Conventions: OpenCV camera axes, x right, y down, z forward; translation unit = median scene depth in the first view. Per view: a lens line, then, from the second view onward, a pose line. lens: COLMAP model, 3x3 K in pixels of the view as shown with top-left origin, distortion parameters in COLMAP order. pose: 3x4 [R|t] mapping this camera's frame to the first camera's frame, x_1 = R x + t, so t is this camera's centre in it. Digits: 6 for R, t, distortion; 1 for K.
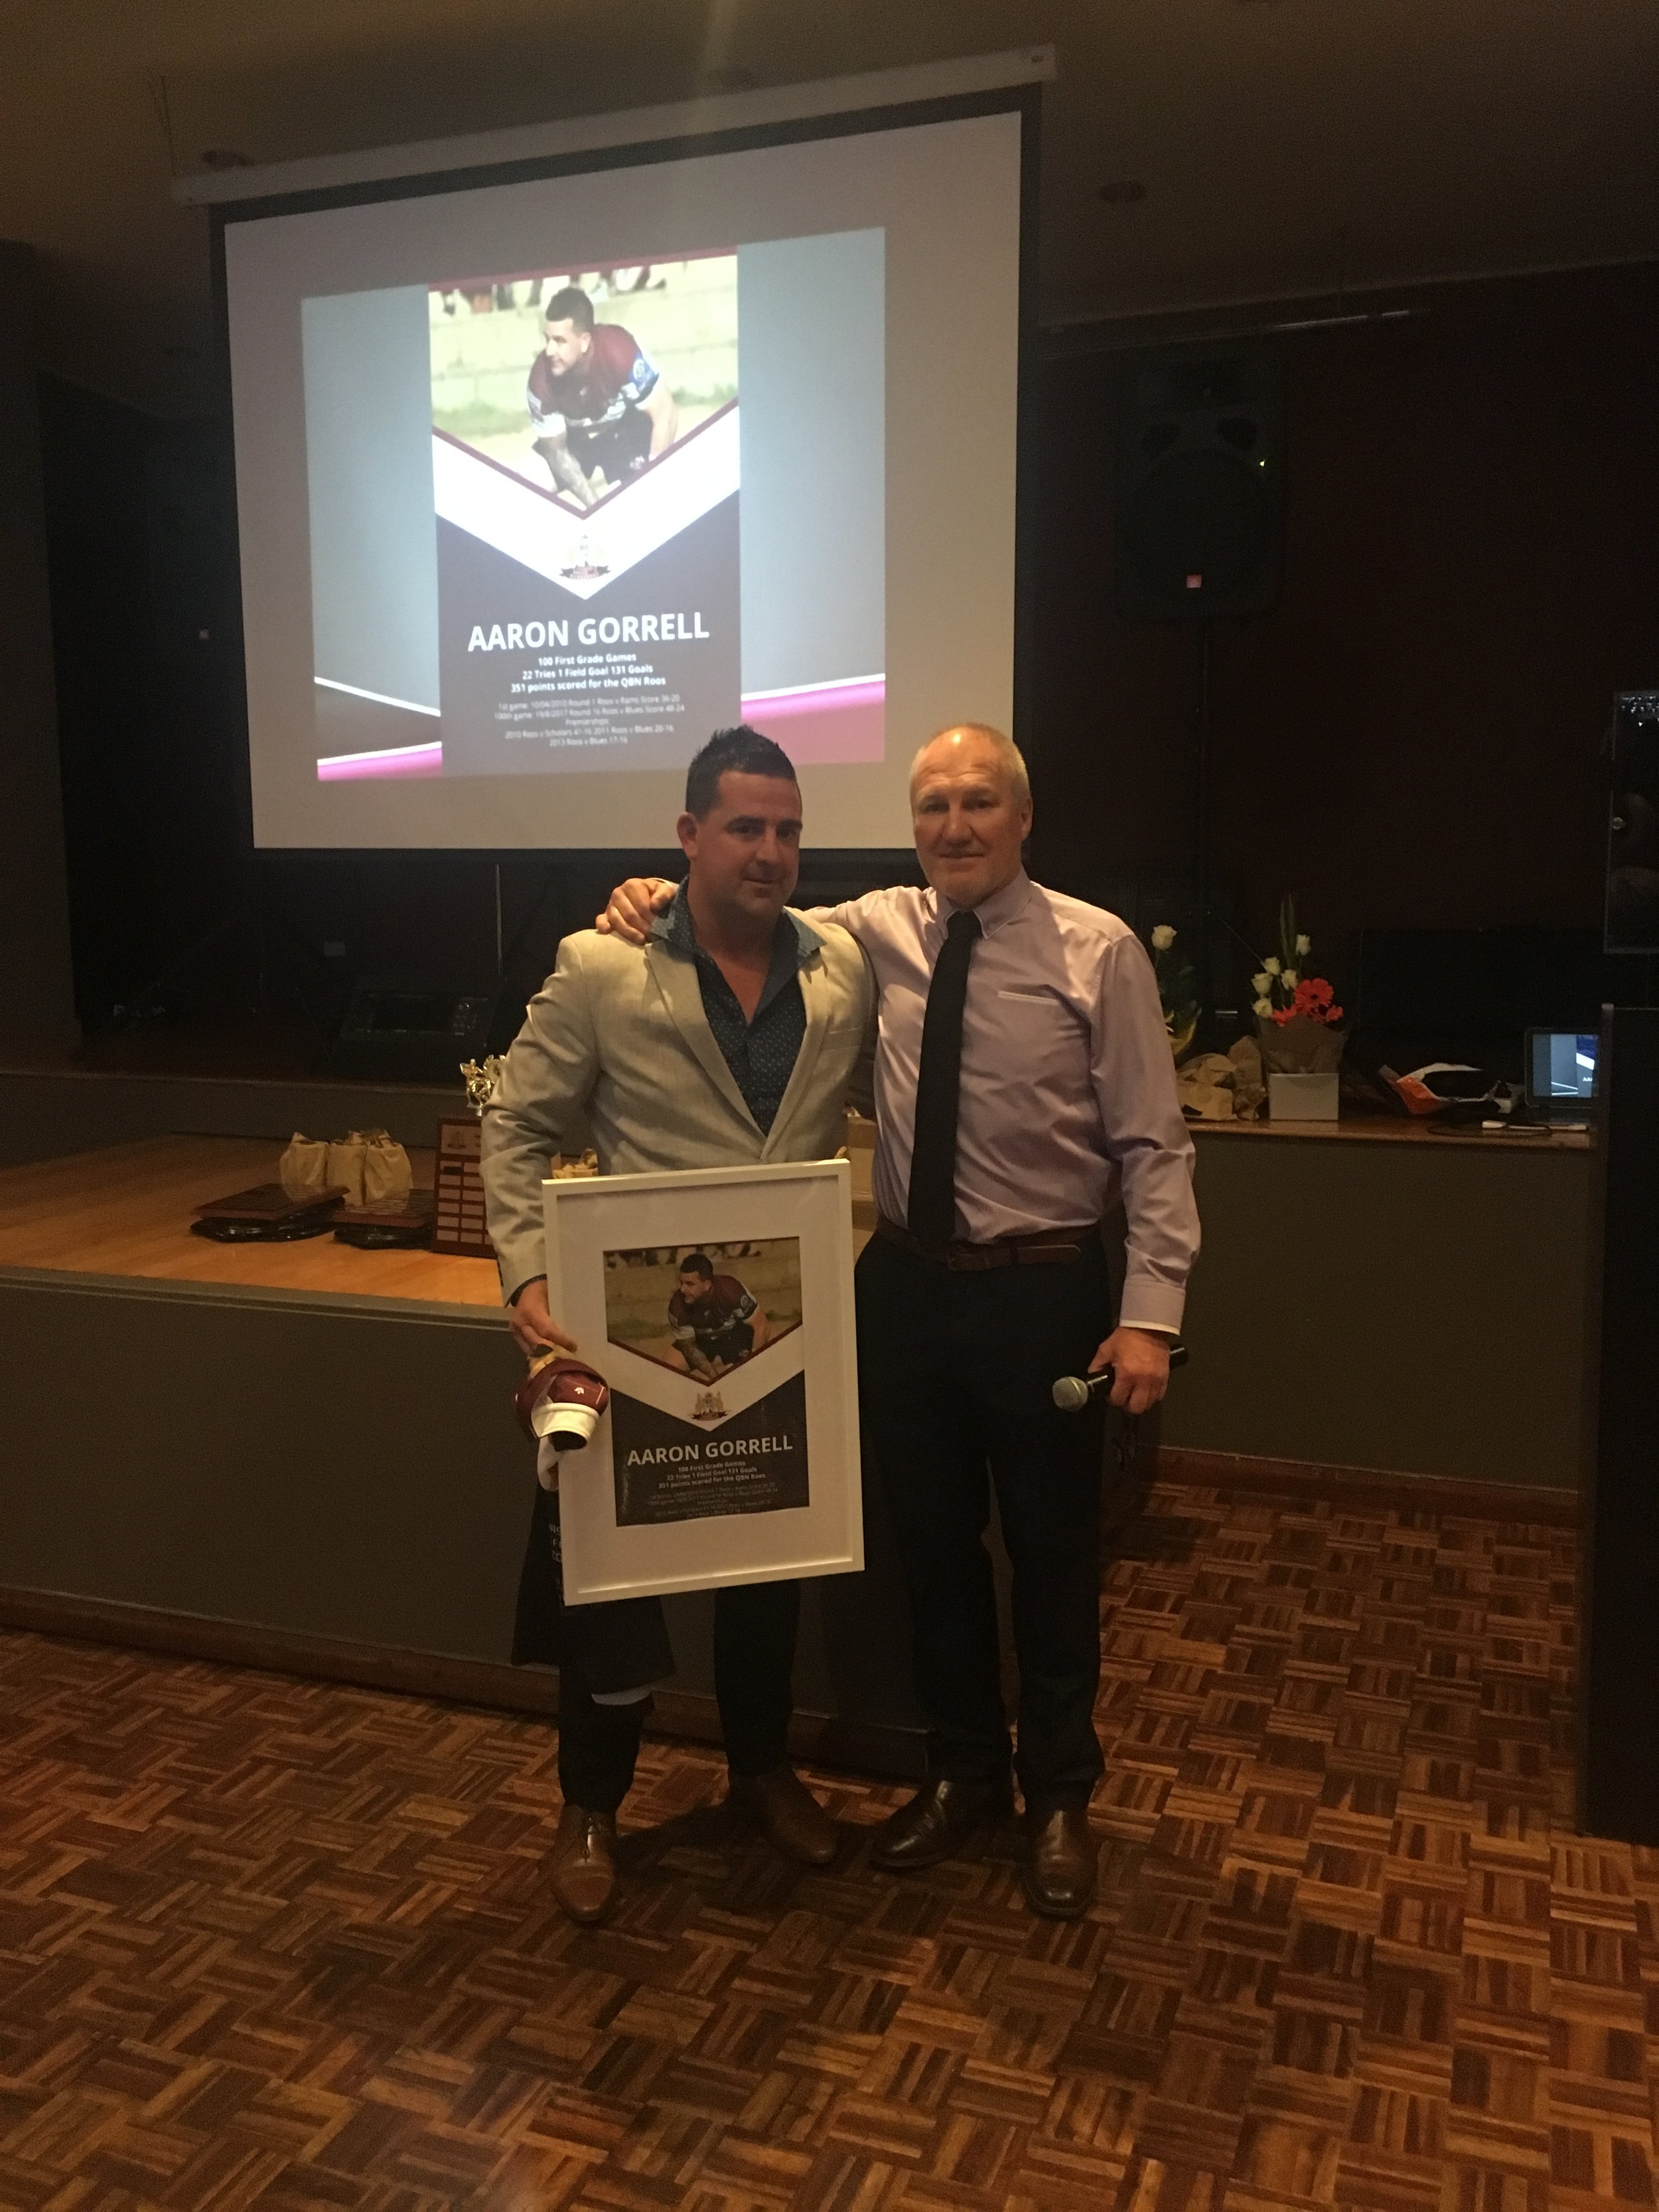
lens RADIAL K [[1921.4, 0, 849.0], [0, 1921.4, 1099.2], [0, 0, 1]] dist [0.082490, -0.124911]
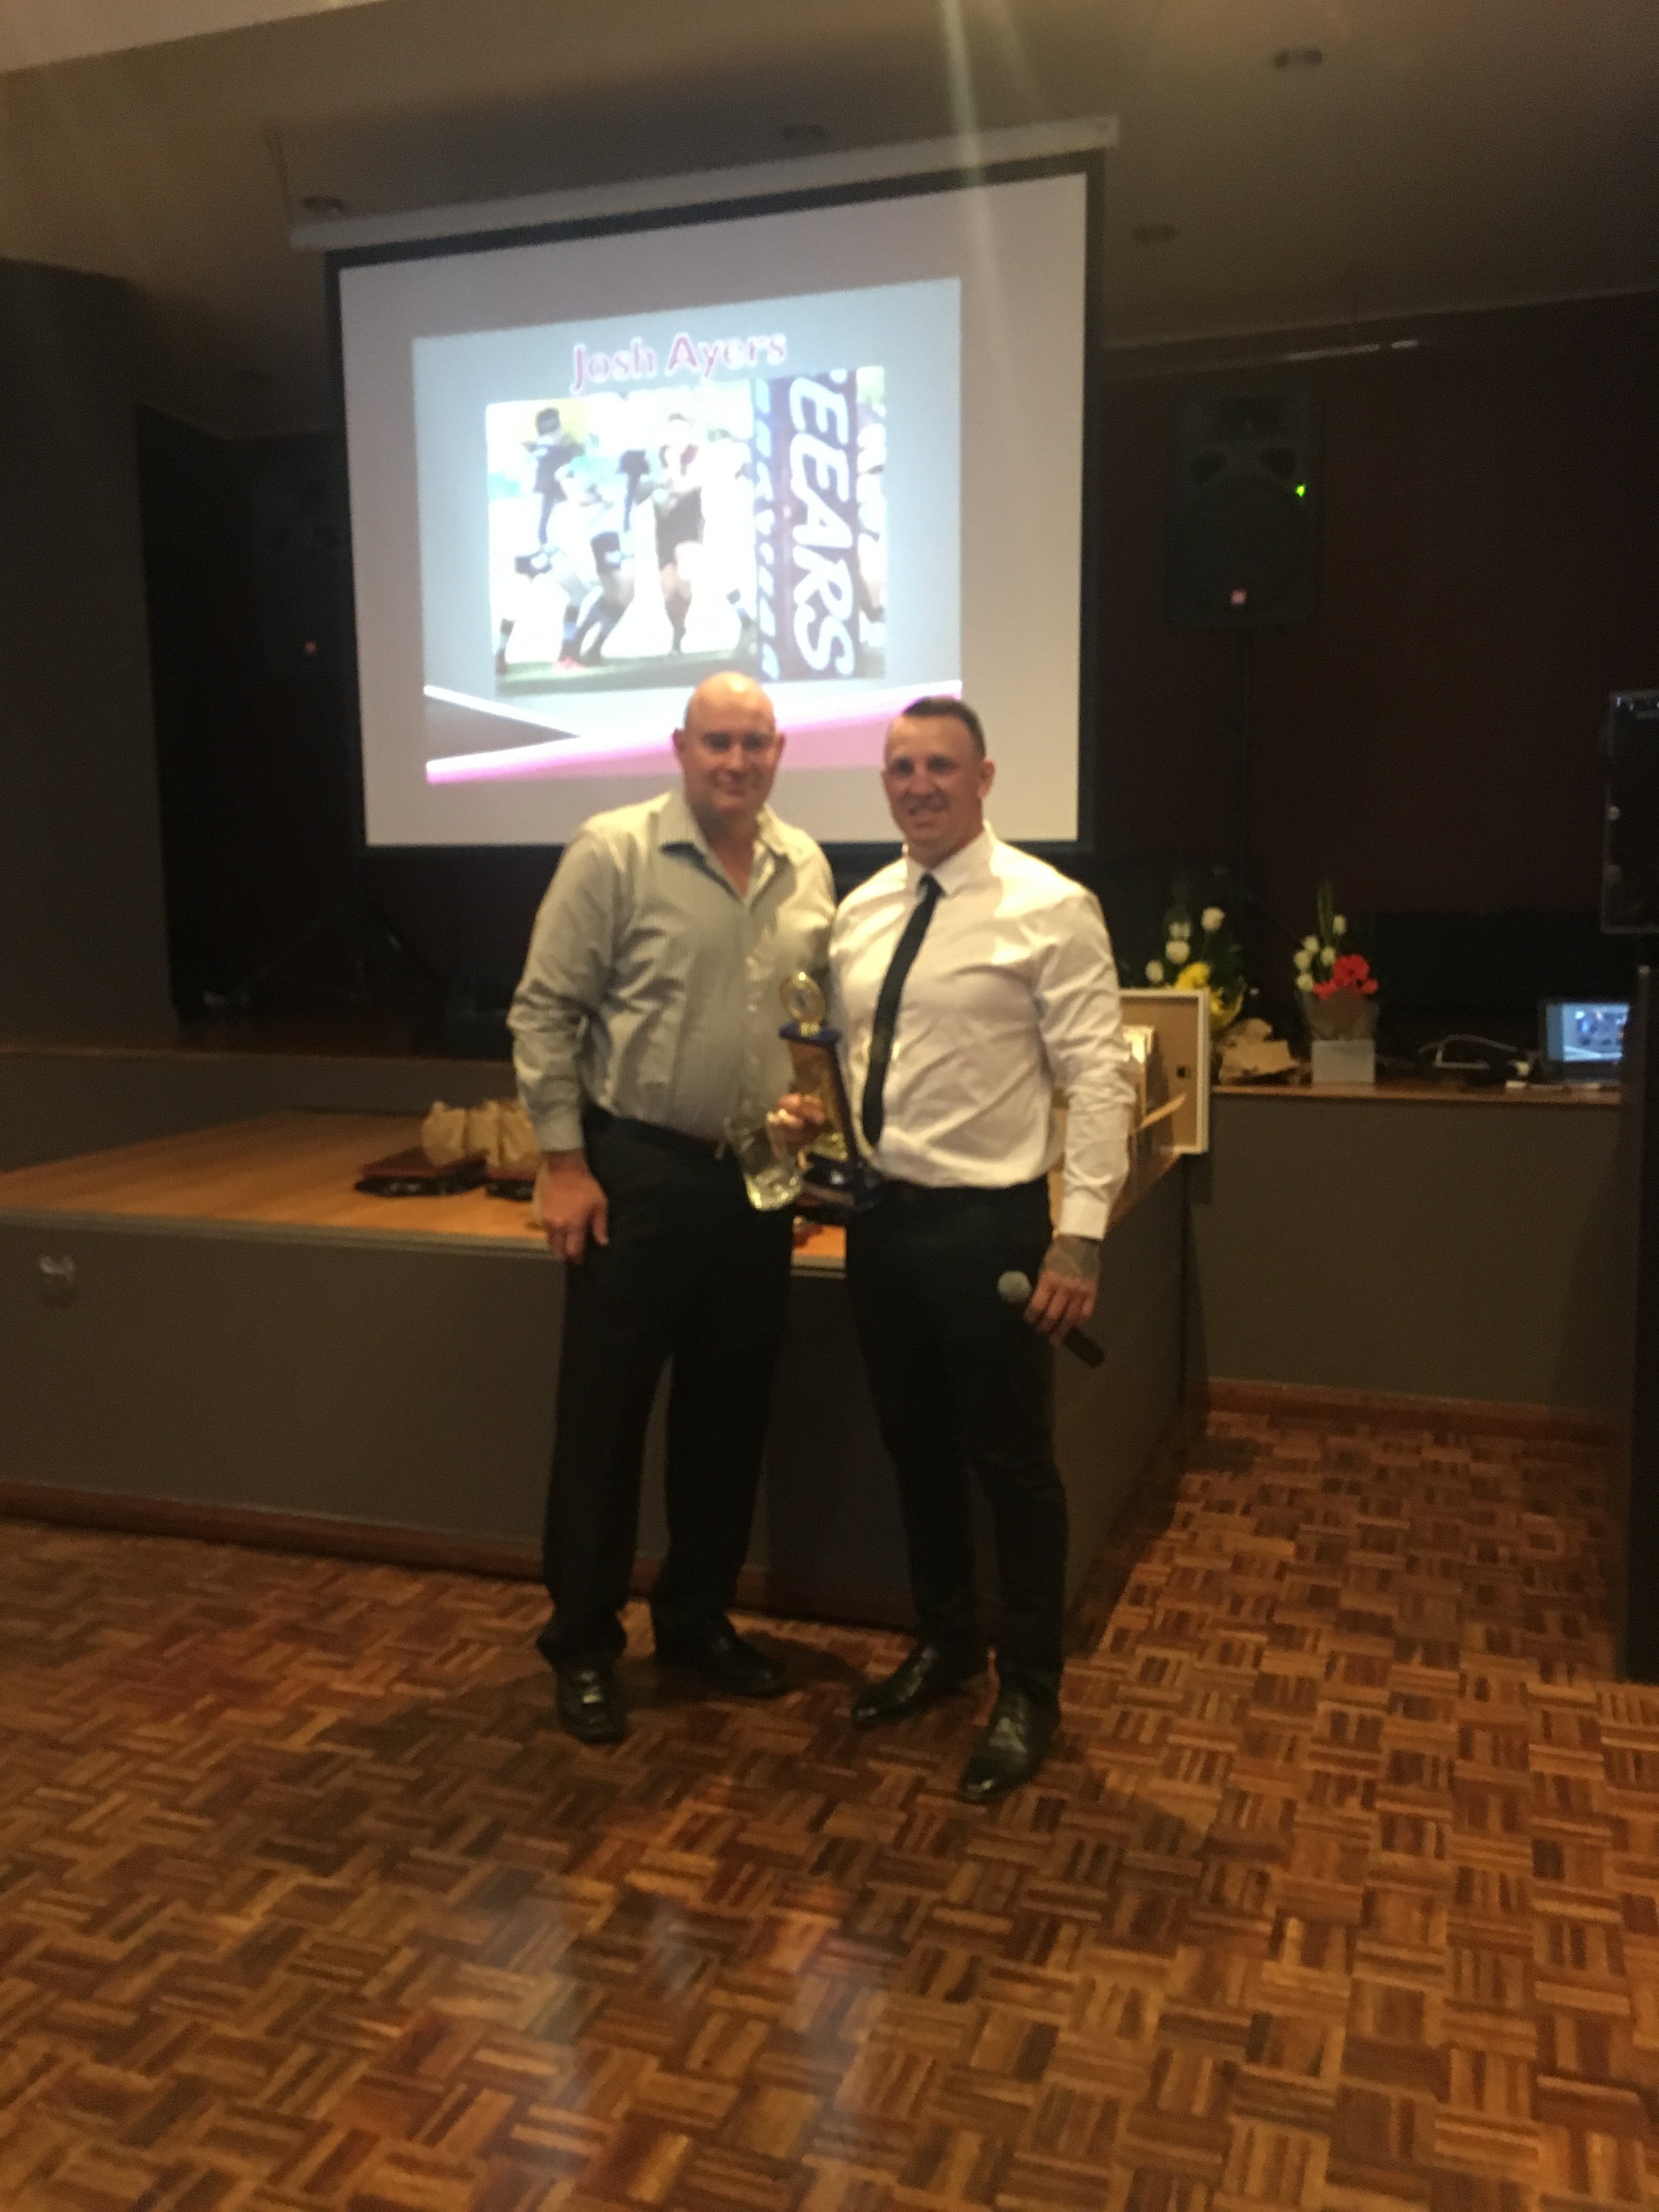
lens RADIAL K [[1921.4, 0, 843.2], [0, 1921.4, 1095.3], [0, 0, 1]] dist [0.082490, -0.124911]
pose [[0.999828, -0.008337, 0.016558, -0.088120], [0.008315, 0.999964, 0.001386, 0.017684], [-0.016569, -0.001248, 0.999862, -0.129943]]
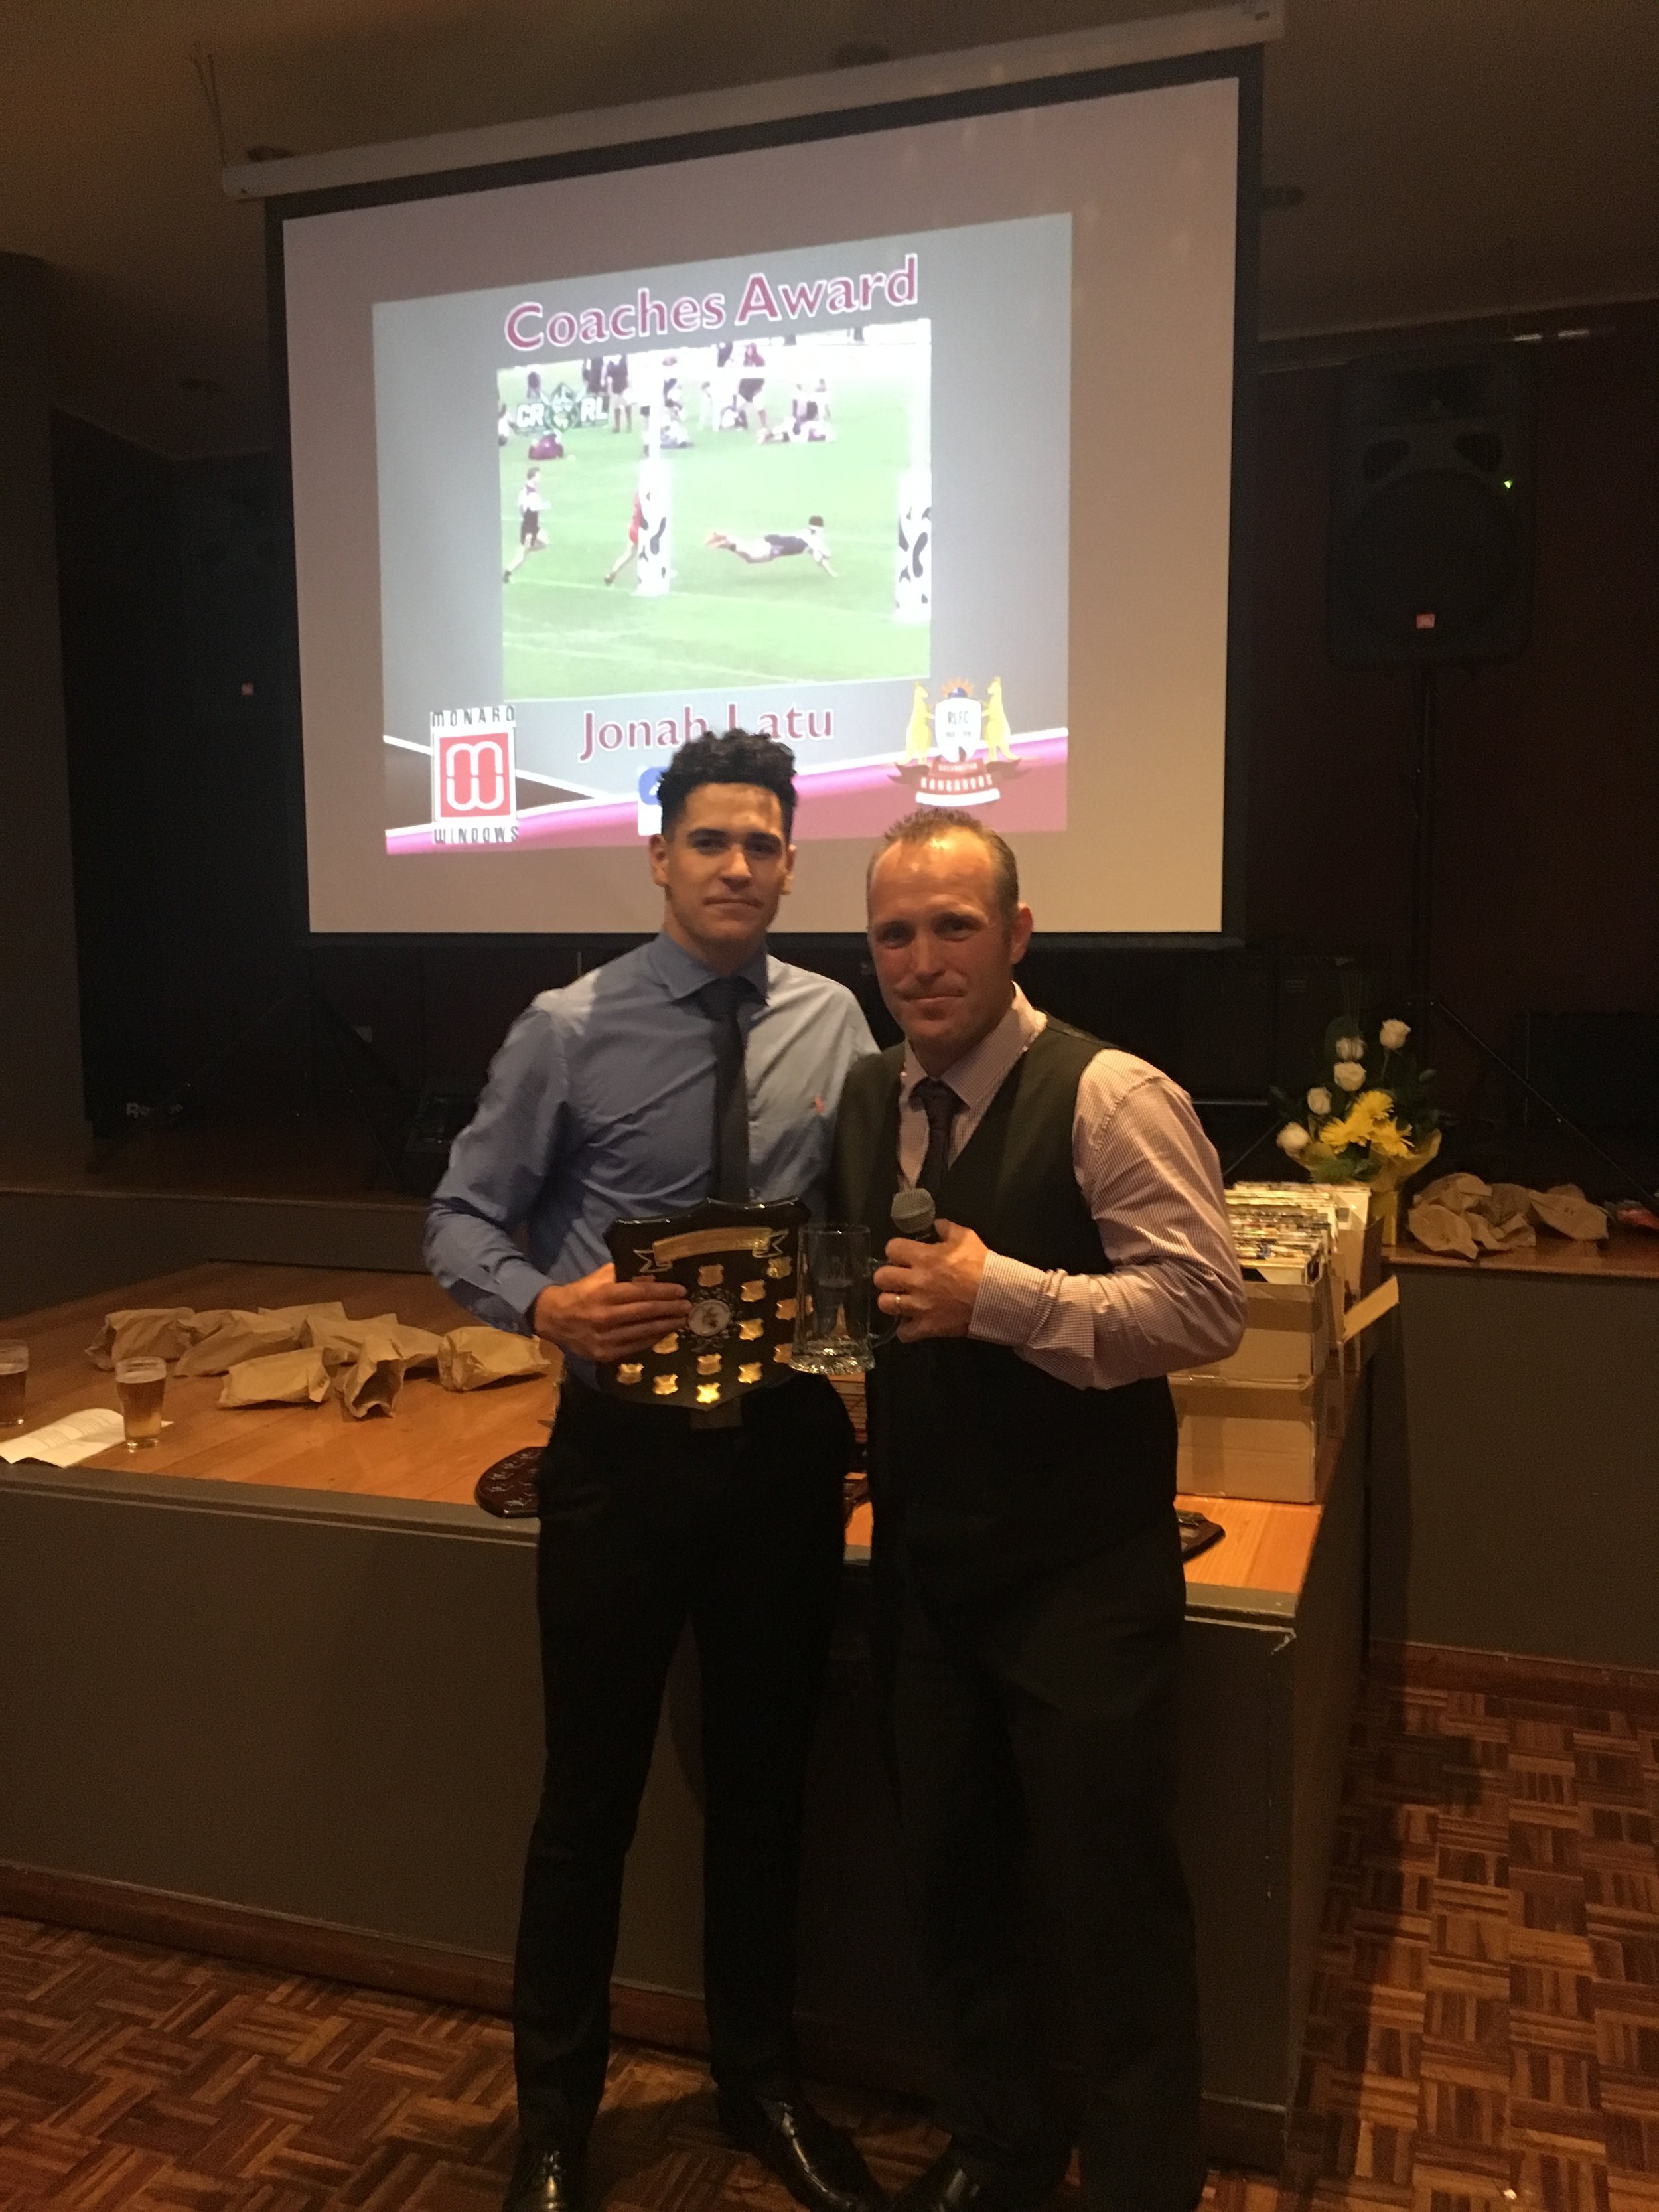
lens RADIAL K [[1921.4, 0, 839.1], [0, 1921.4, 1087.9], [0, 0, 1]] dist [0.082490, -0.124911]
pose [[0.999816, -0.005313, 0.018415, -0.128823], [0.005946, 0.999387, -0.034506, -0.042297], [-0.018220, 0.034609, 0.999235, 0.198728]]
